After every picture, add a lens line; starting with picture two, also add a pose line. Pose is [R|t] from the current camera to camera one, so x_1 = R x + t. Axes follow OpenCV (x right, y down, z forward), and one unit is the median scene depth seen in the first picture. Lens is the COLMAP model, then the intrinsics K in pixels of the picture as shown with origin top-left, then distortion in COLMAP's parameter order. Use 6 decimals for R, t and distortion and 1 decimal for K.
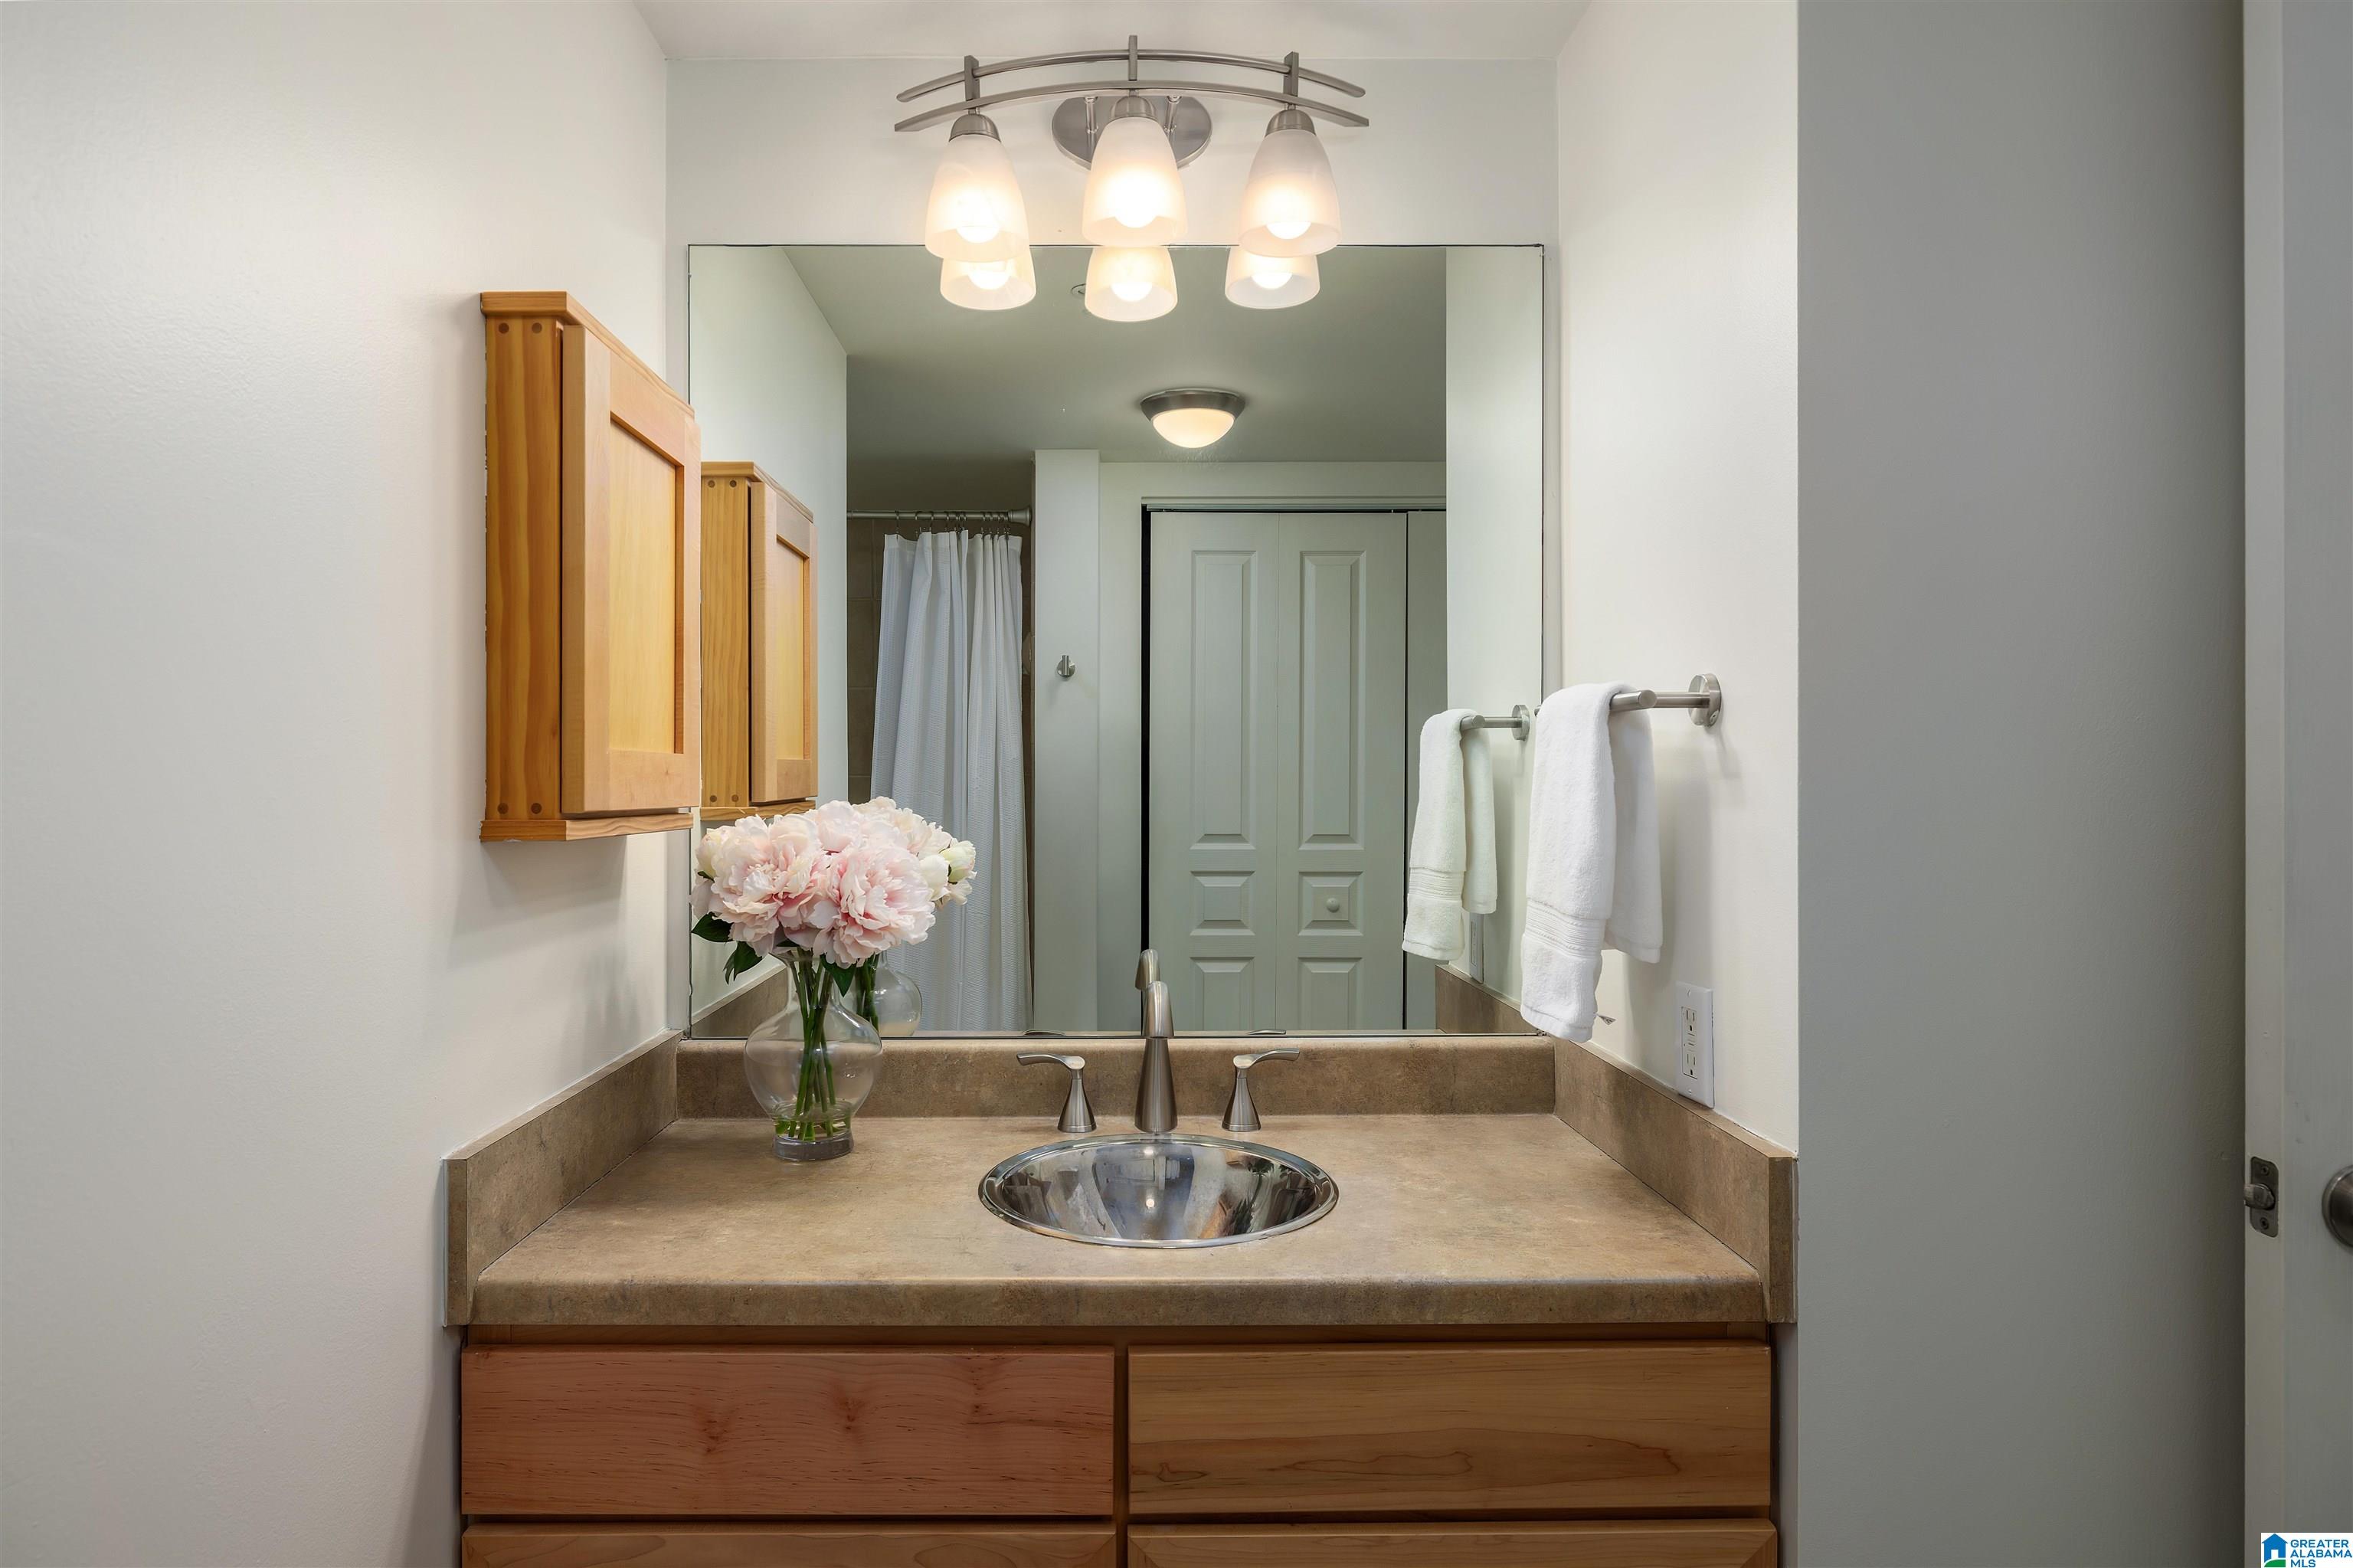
lens RADIAL K [[1345.7, 0, 1166.9], [0, 1345.7, 773.4], [0, 0, 1]] dist [0.001261, -0.002176]
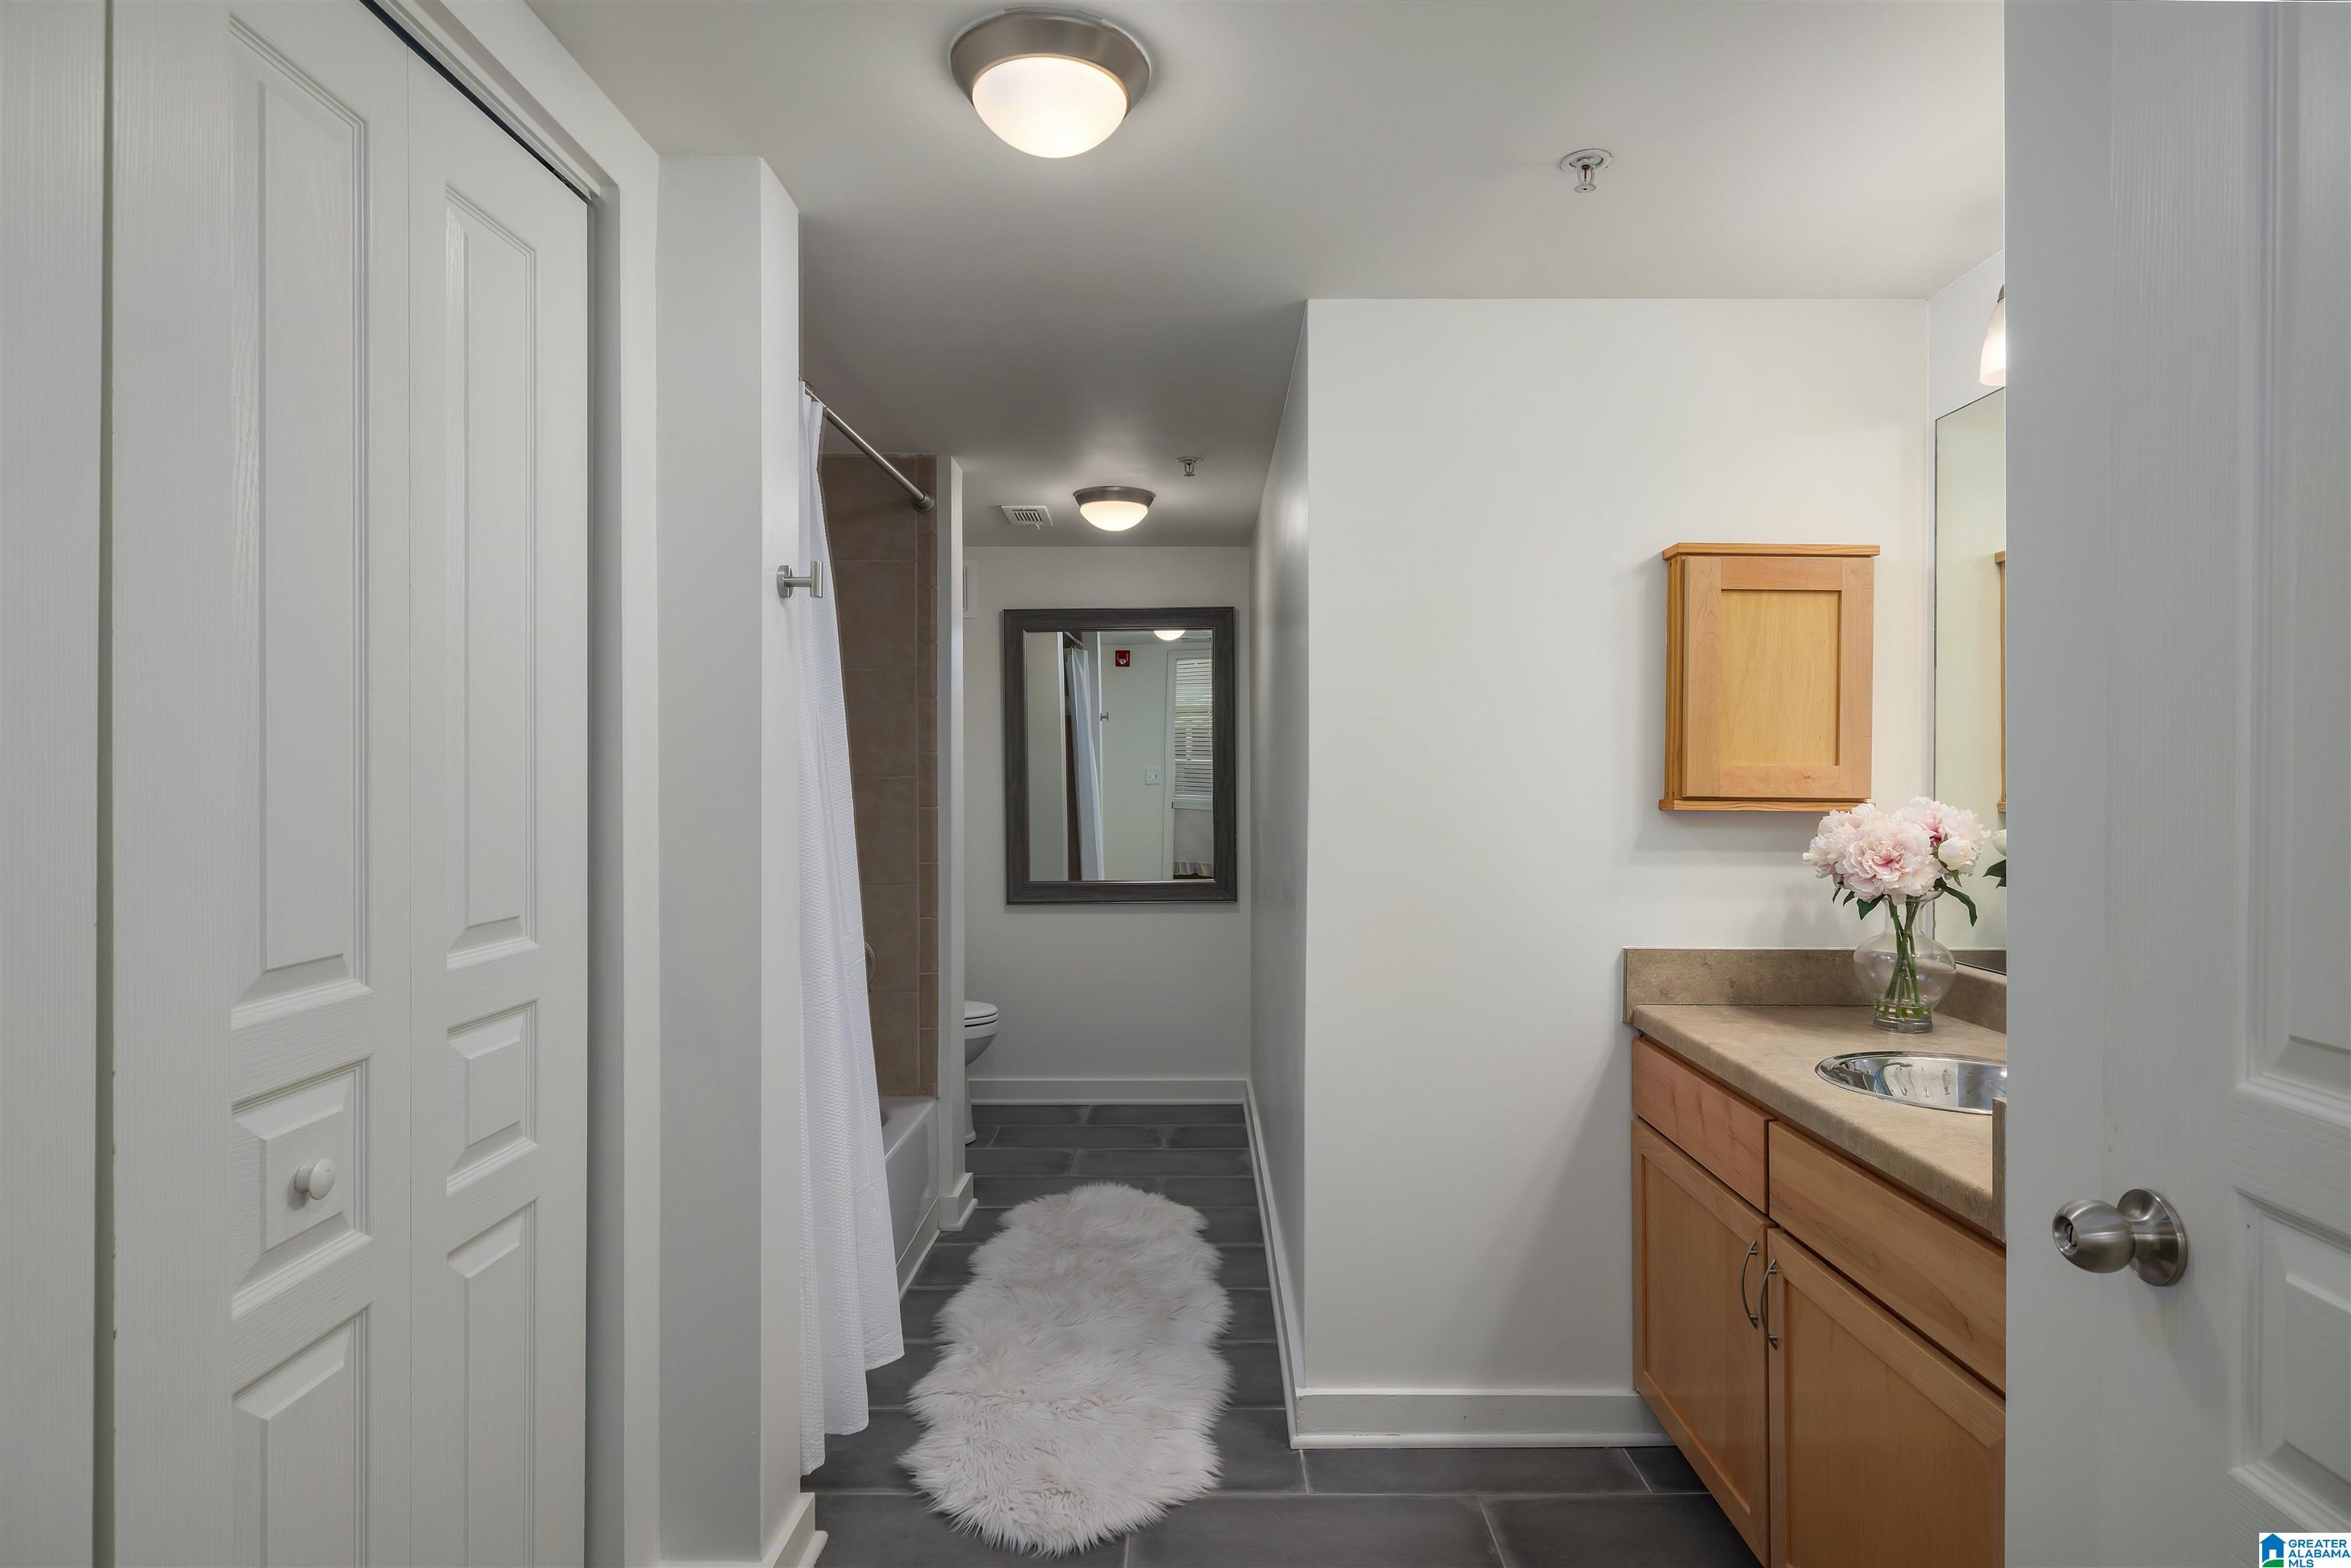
lens RADIAL K [[1294.4, 0, 1175.5], [0, 1294.4, 784.0], [0, 0, 1]] dist [-0.040807, -0.000161]
pose [[-0.026155, 0.007847, -0.999627, 1.512942], [-0.002058, 0.999967, 0.007904, -0.003383], [0.999656, 0.002264, -0.026138, 0.282318]]
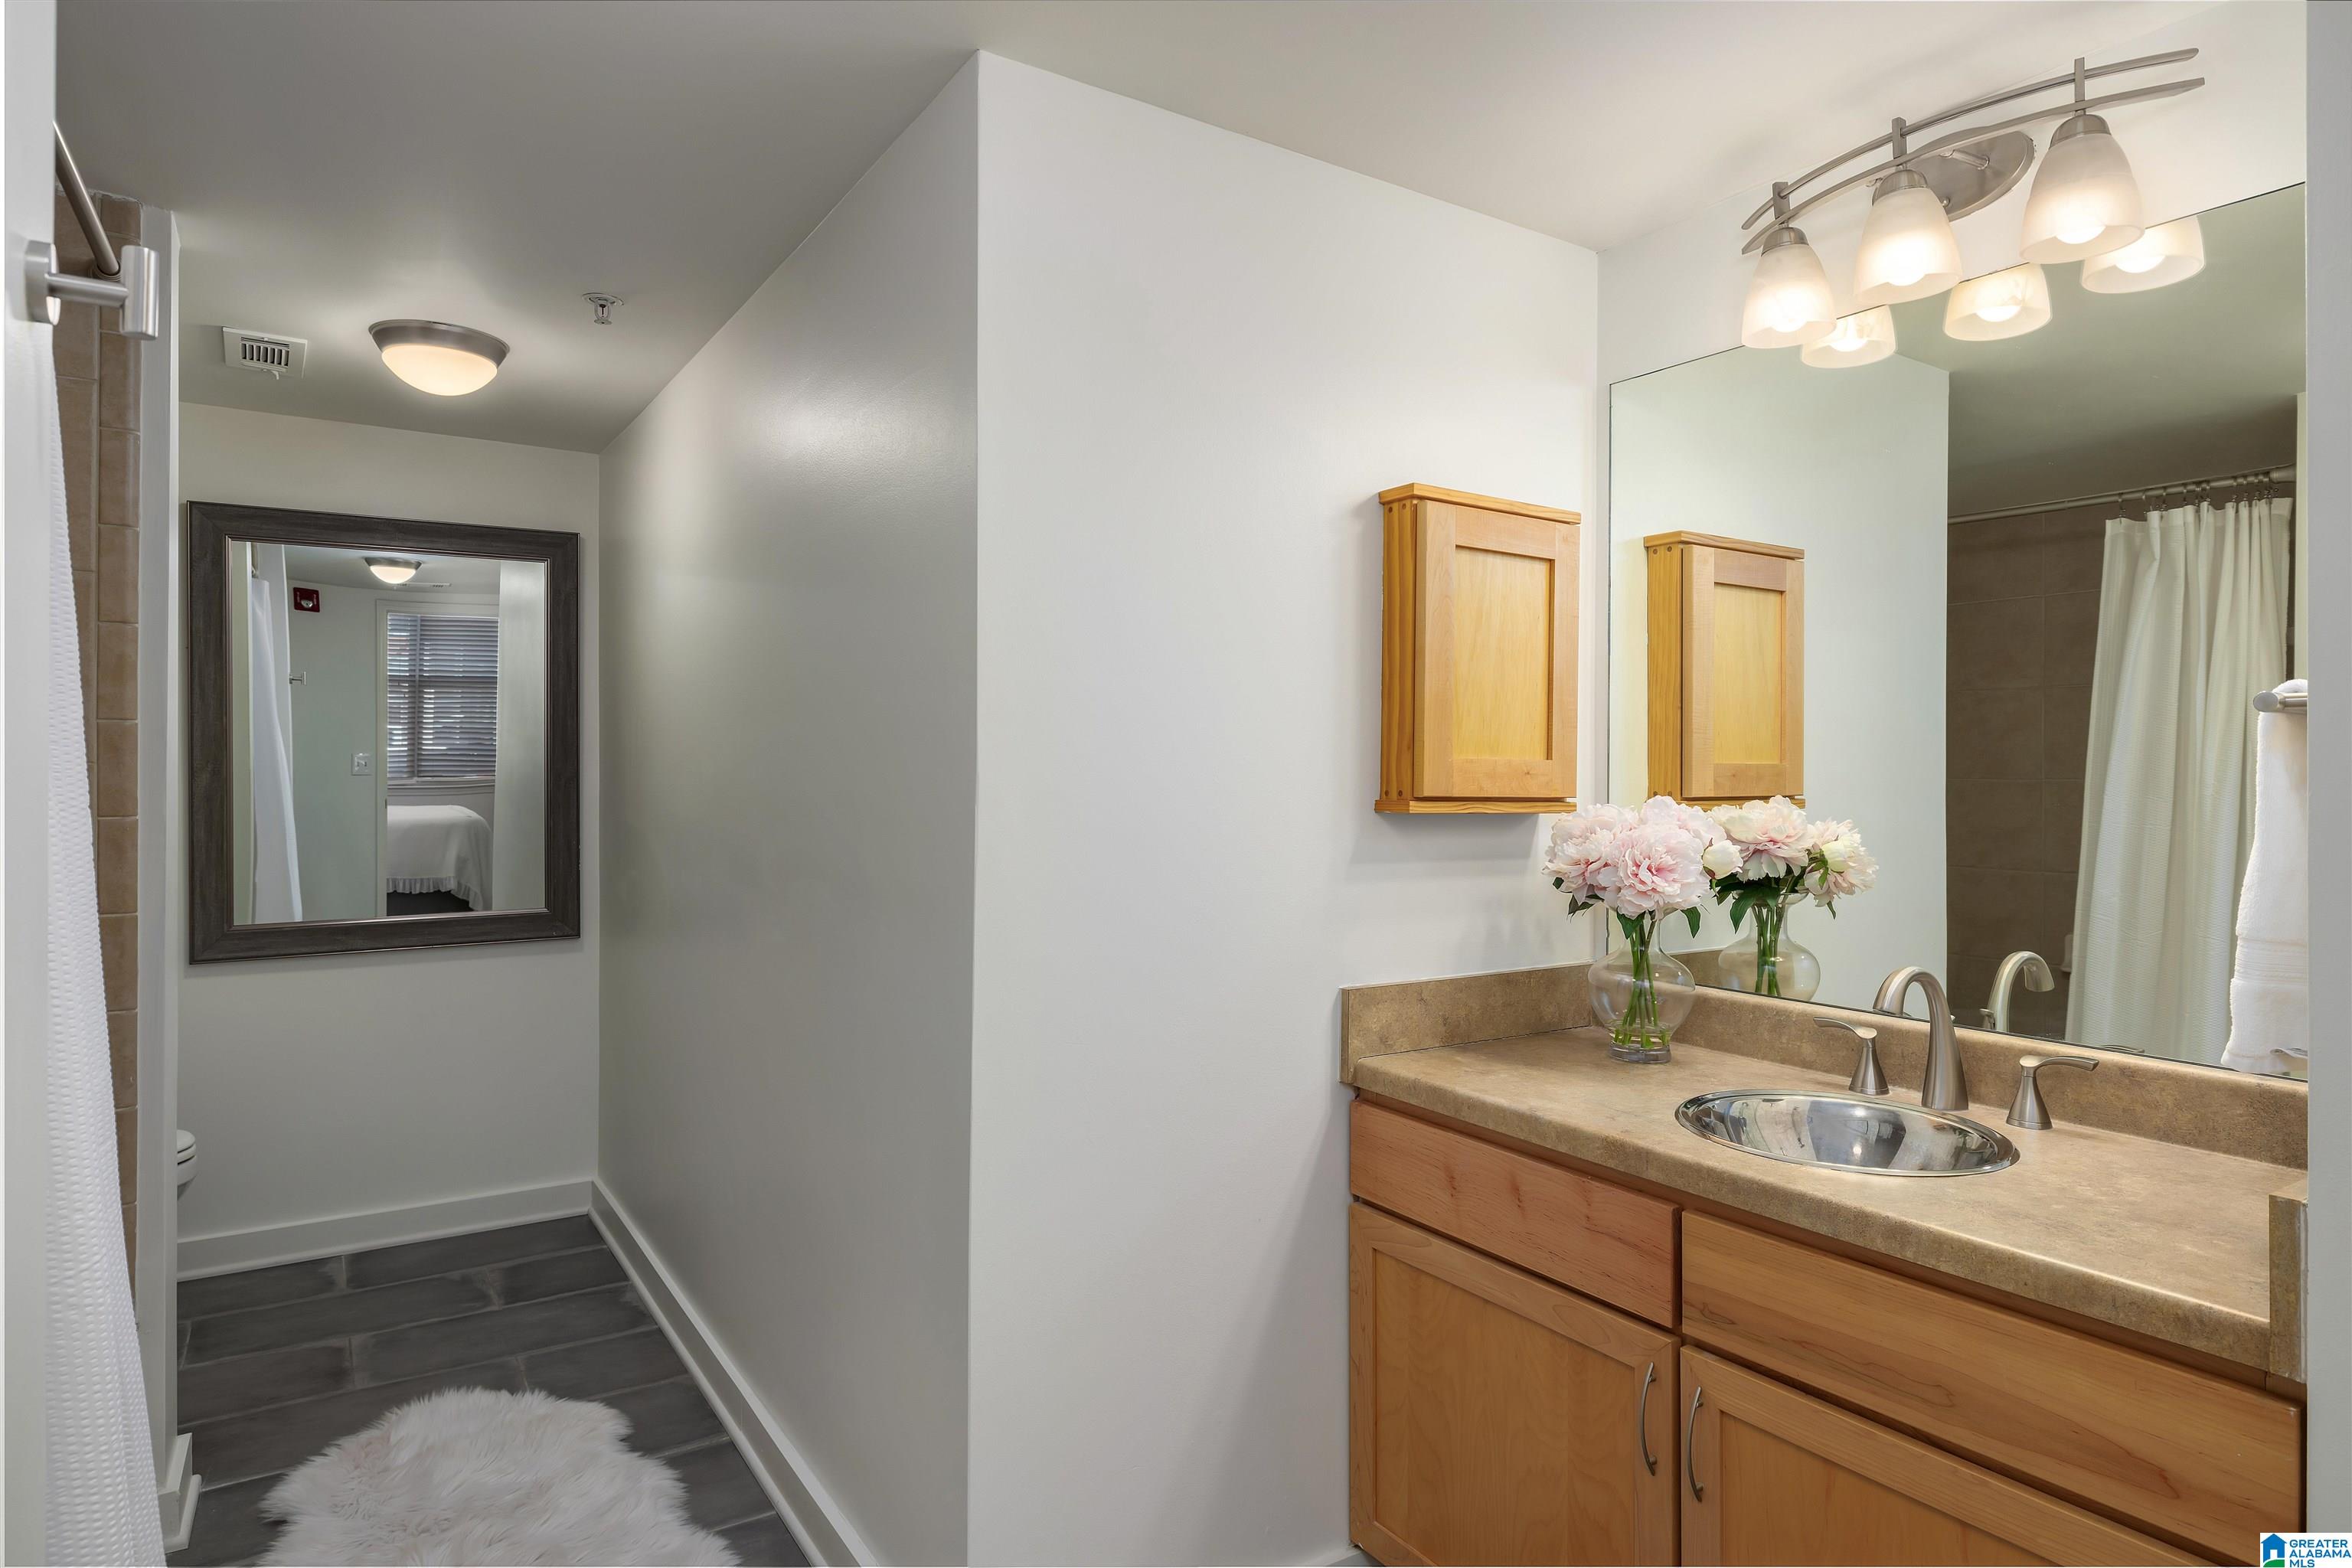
lens RADIAL K [[1345.1, 0, 1166.4], [0, 1345.1, 773.4], [0, 0, 1]] dist [0.001261, -0.002176]
pose [[0.533305, 0.008535, -0.845880, 0.781724], [-0.009131, 0.999949, 0.004332, -0.003497], [0.845873, 0.005414, 0.533356, -0.137628]]
